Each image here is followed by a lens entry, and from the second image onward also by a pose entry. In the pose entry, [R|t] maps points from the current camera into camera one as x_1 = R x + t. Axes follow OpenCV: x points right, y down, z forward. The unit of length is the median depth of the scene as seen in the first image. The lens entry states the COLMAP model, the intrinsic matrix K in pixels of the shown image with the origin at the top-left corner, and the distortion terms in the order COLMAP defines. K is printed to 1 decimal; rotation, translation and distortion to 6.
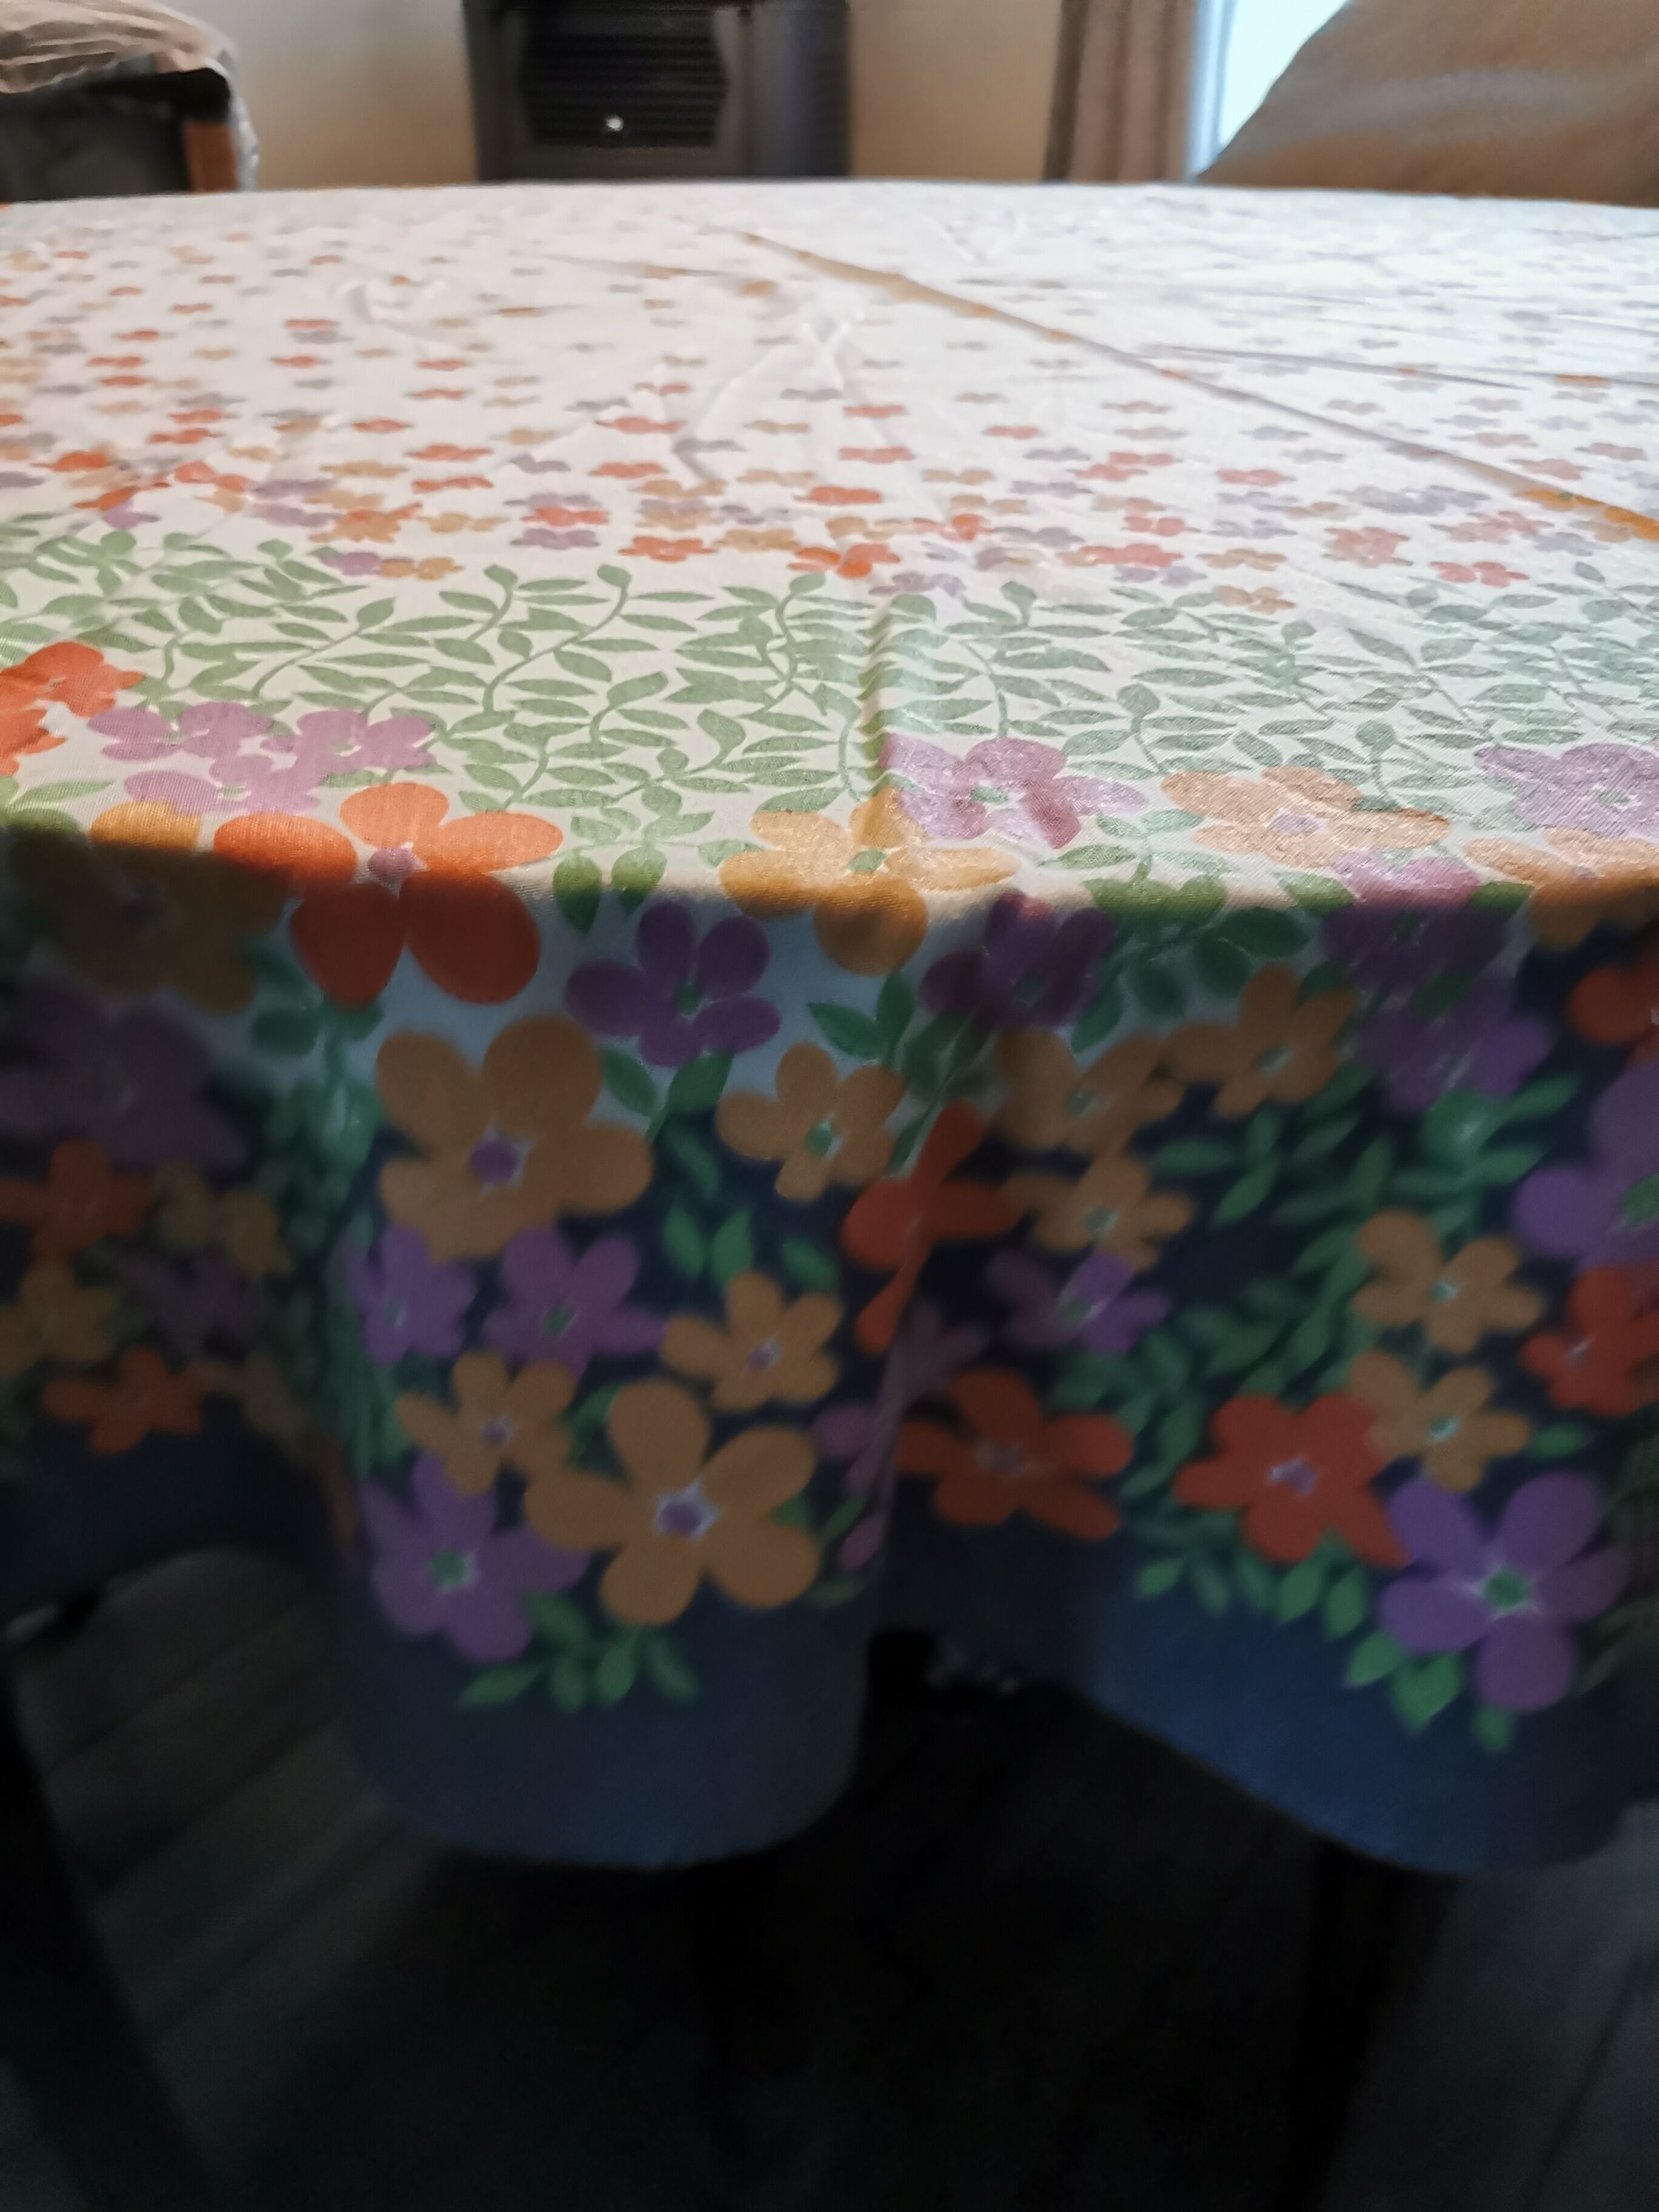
lens RADIAL K [[1726.5, 0, 829.5], [0, 1726.5, 1106.0], [0, 0, 1]] dist [0.007665, -0.007815]
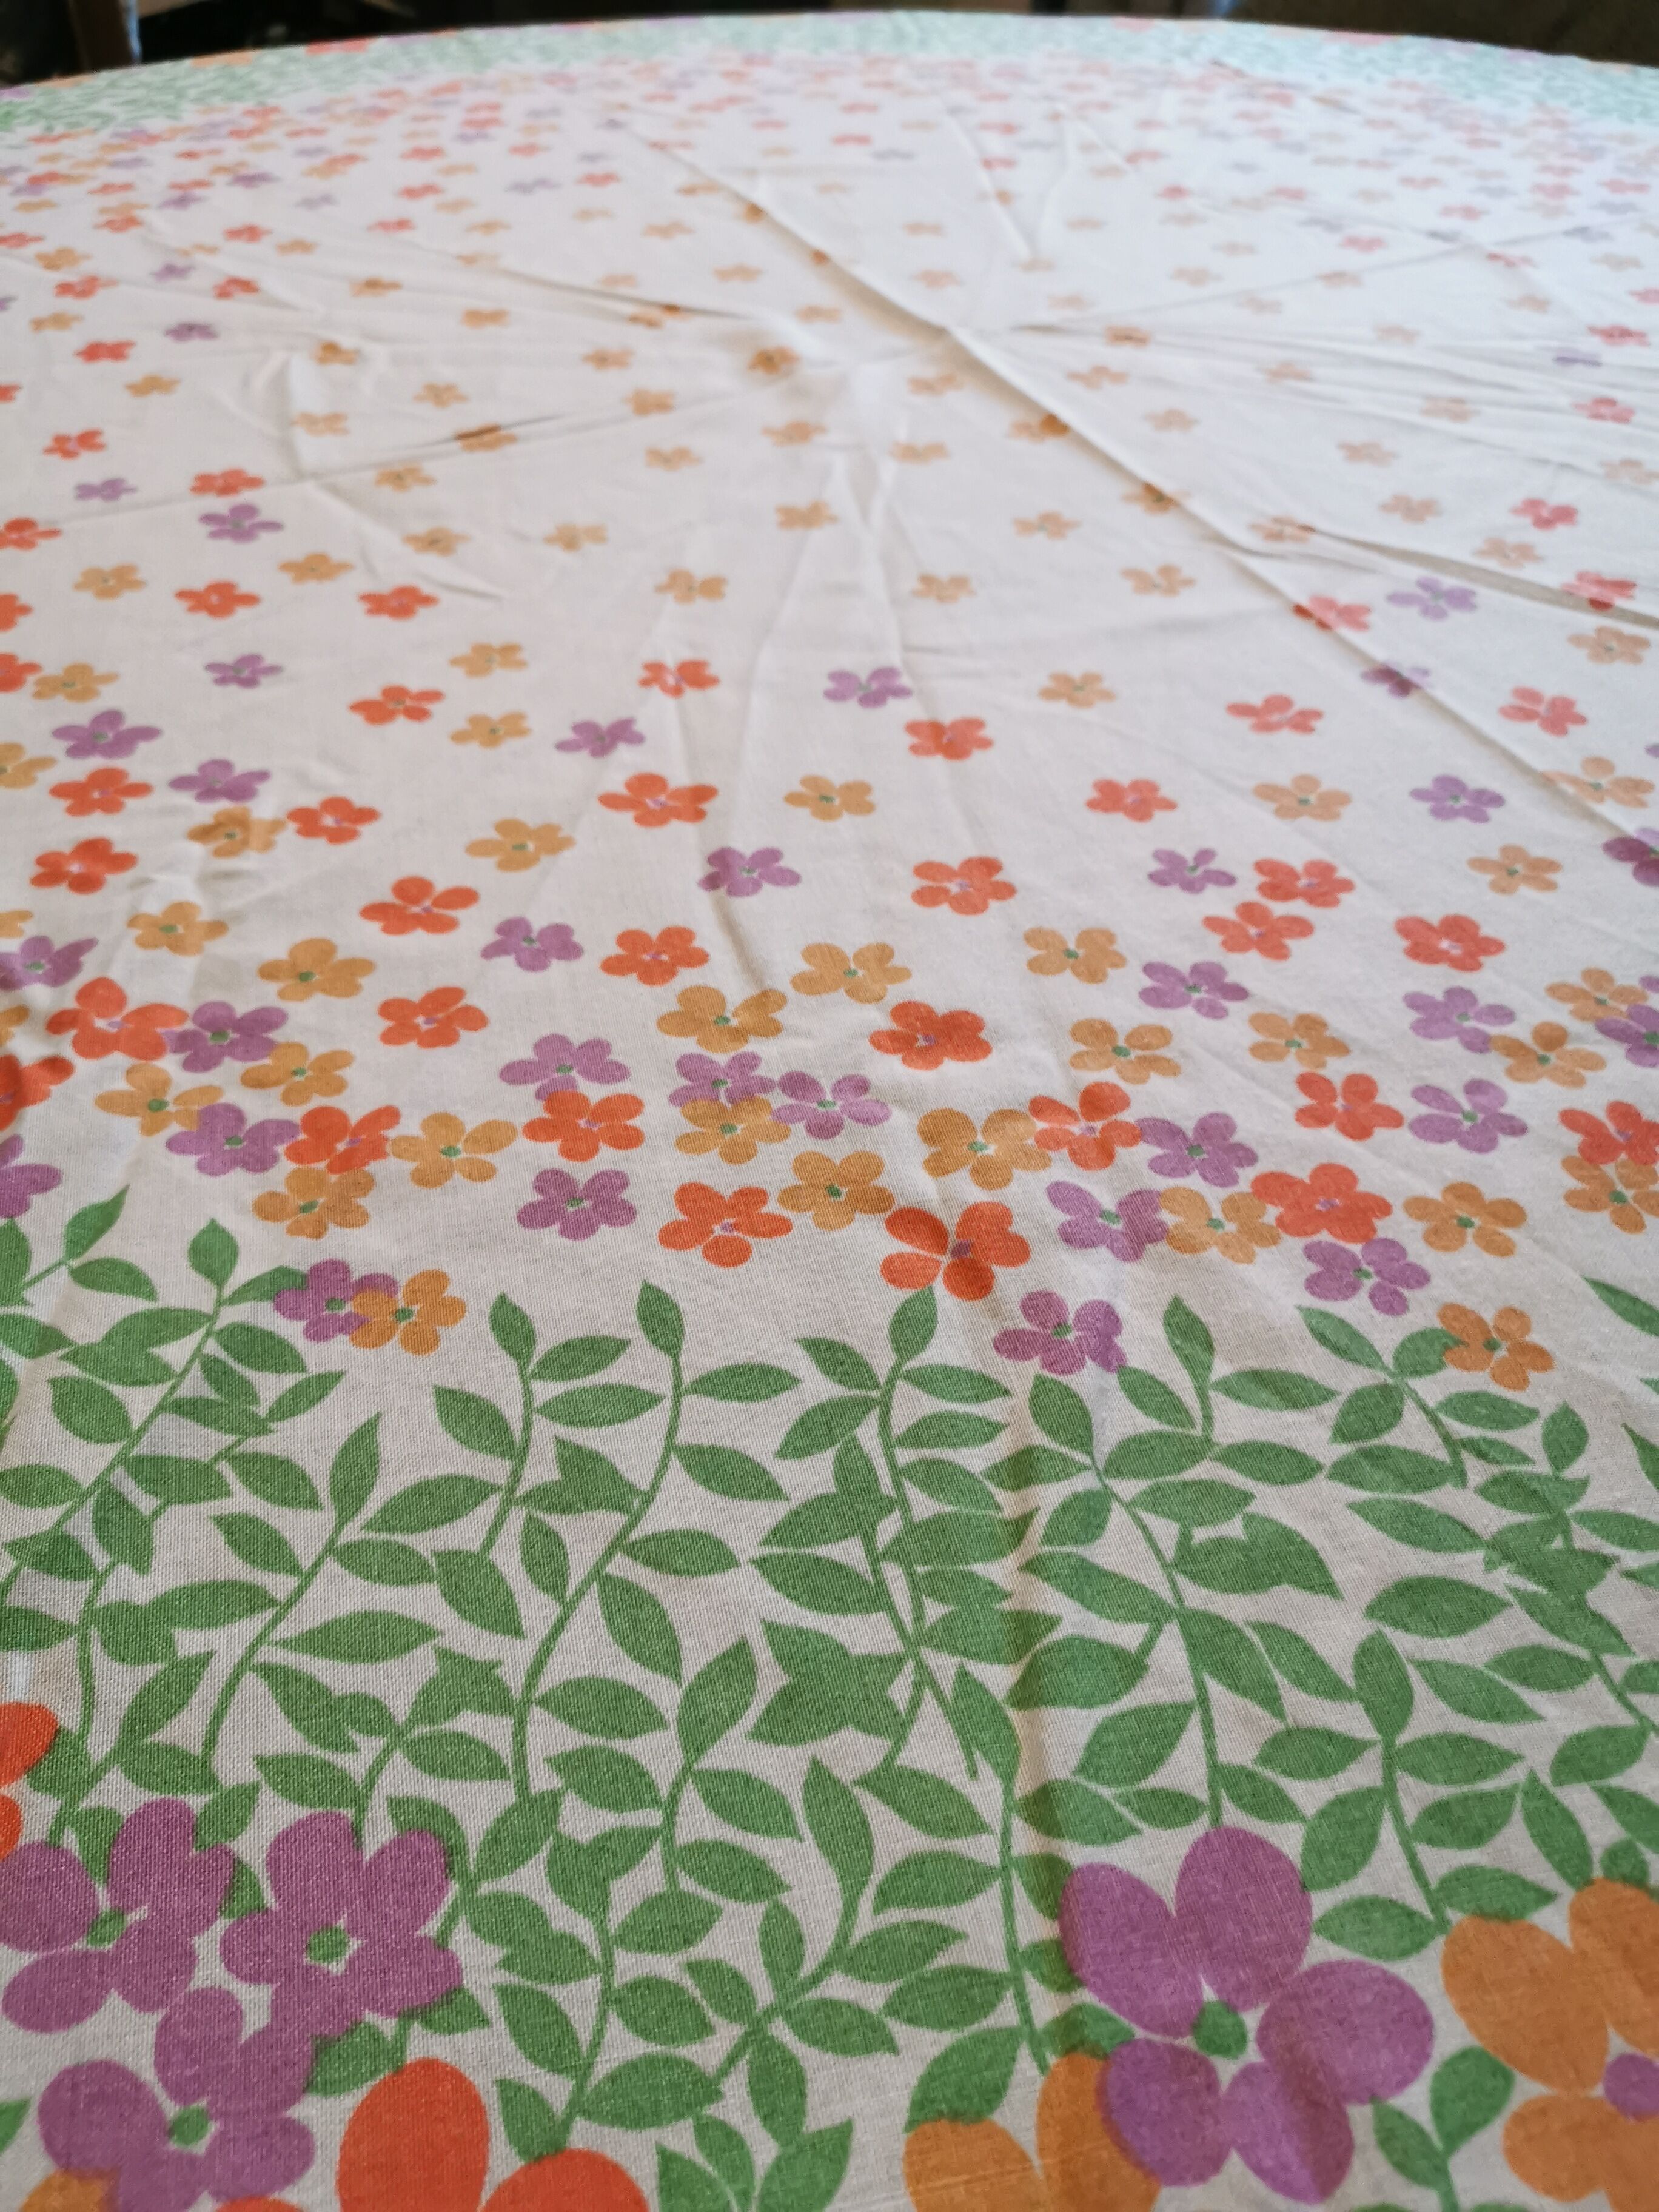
lens RADIAL K [[1726.5, 0, 829.5], [0, 1726.5, 1106.0], [0, 0, 1]] dist [0.007665, -0.007815]
pose [[0.999738, -0.022085, 0.006076, -0.060477], [0.020648, 0.983741, 0.178400, -0.617824], [-0.009917, -0.178228, 0.983939, 0.304117]]
